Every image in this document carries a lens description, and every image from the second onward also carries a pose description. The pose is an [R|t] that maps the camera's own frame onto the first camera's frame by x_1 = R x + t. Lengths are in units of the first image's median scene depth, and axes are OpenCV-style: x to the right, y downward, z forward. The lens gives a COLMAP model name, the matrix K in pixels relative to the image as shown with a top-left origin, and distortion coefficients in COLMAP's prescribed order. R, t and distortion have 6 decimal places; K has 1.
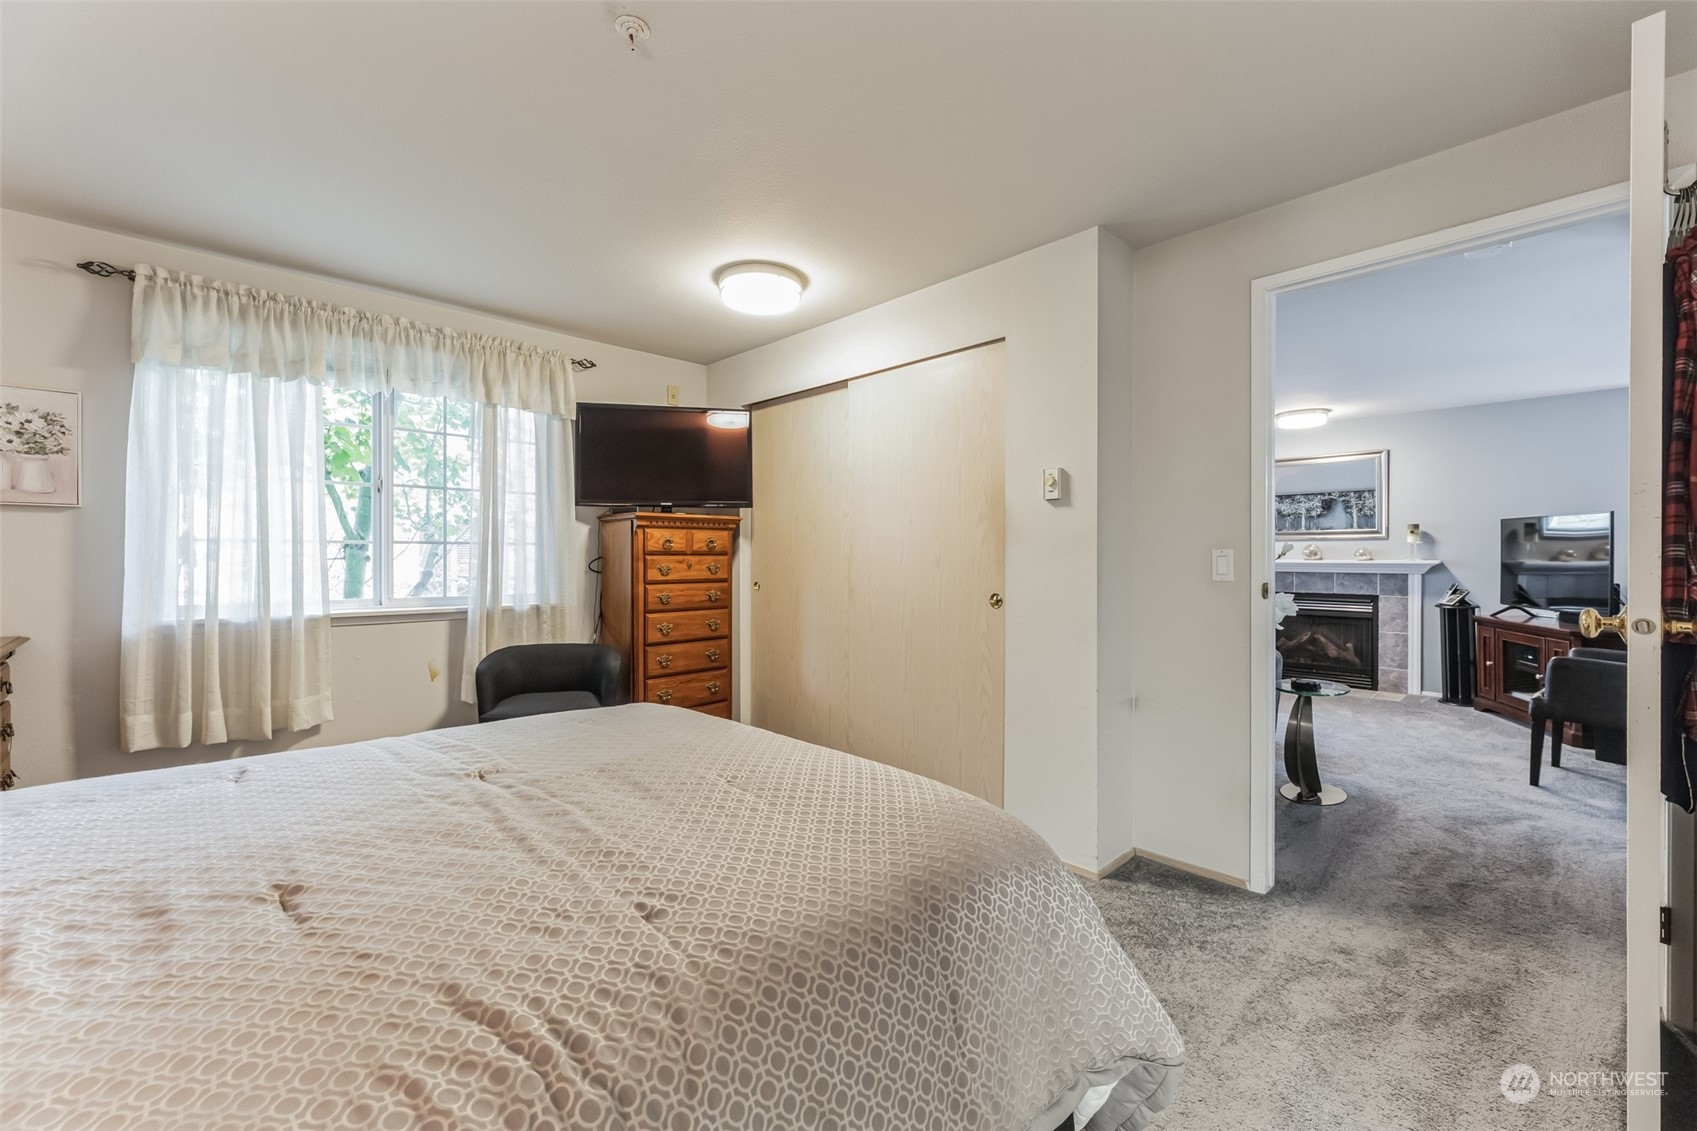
lens RADIAL K [[673.5, 0, 841.8], [0, 673.5, 560.6], [0, 0, 1]] dist [0.002090, 0.000499]
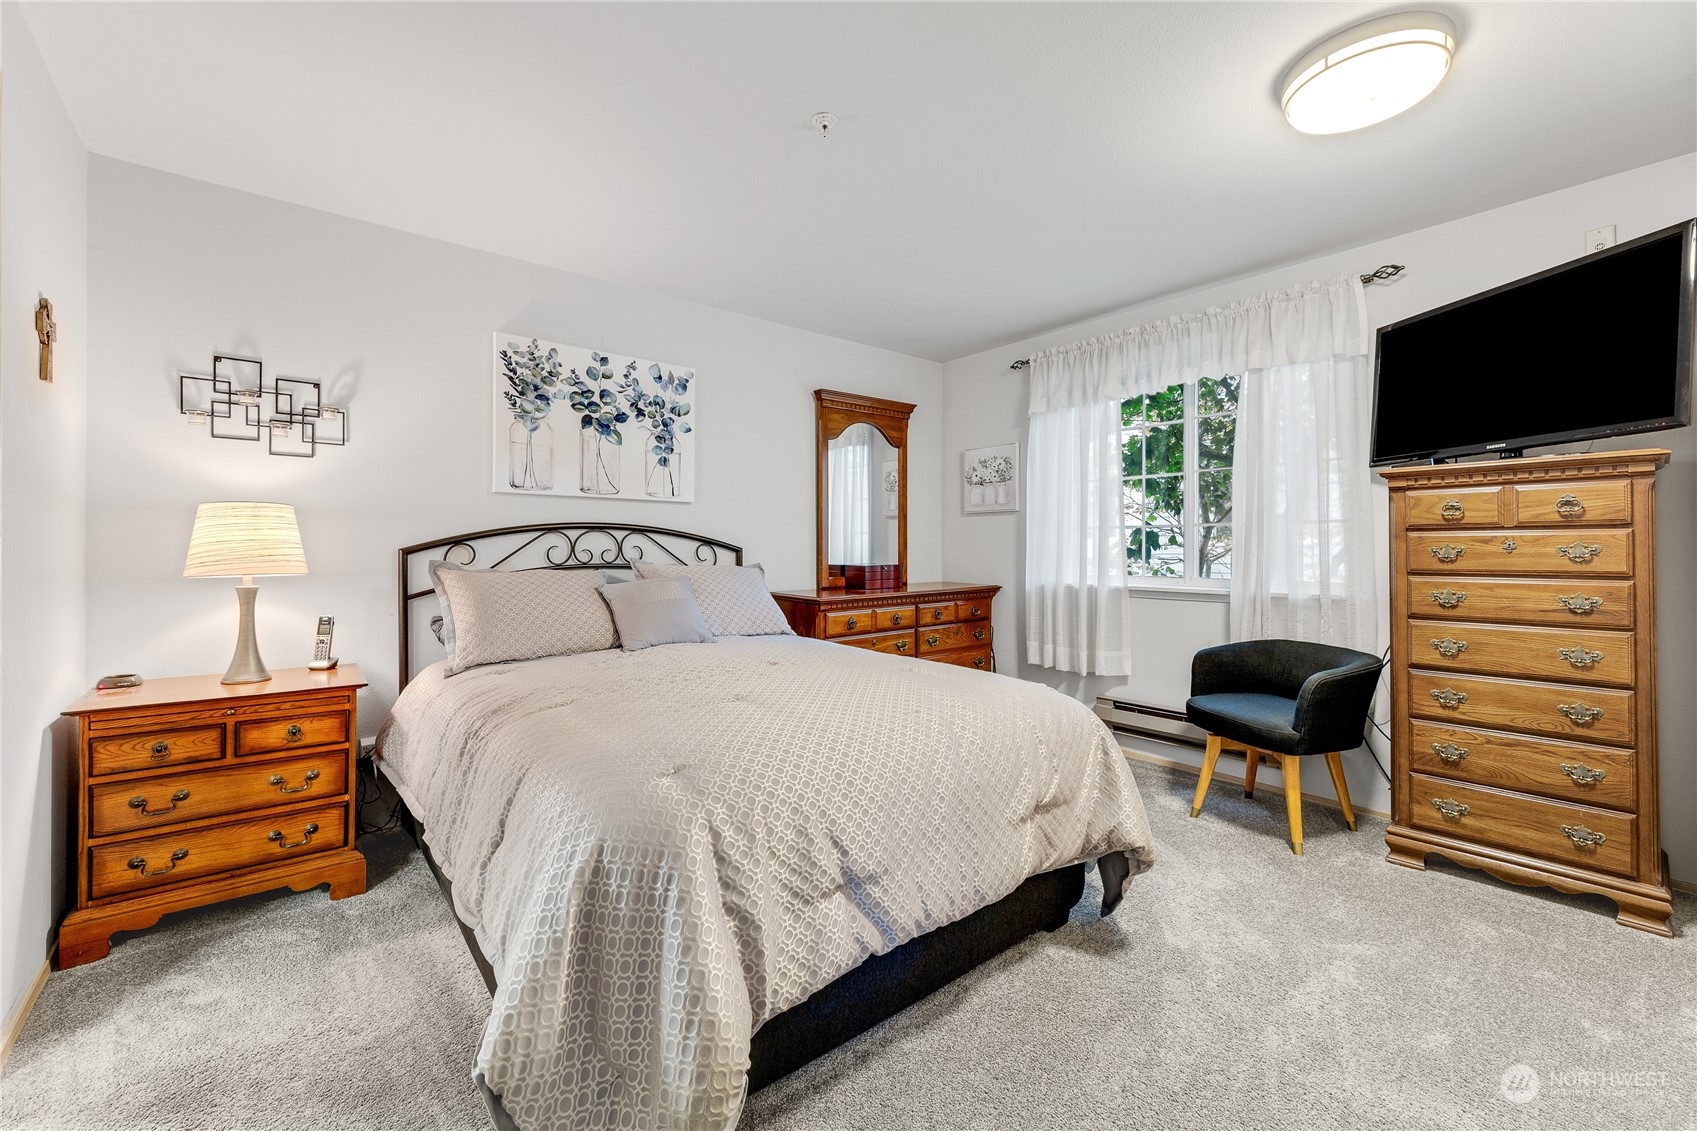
lens RADIAL K [[686.2, 0, 845.4], [0, 686.2, 541.1], [0, 0, 1]] dist [0.000882, 0.000214]
pose [[-0.048219, -0.012049, -0.998764, 0.415896], [-0.002337, 0.999926, -0.011950, 0.011657], [0.998834, 0.001758, -0.048243, 0.475253]]
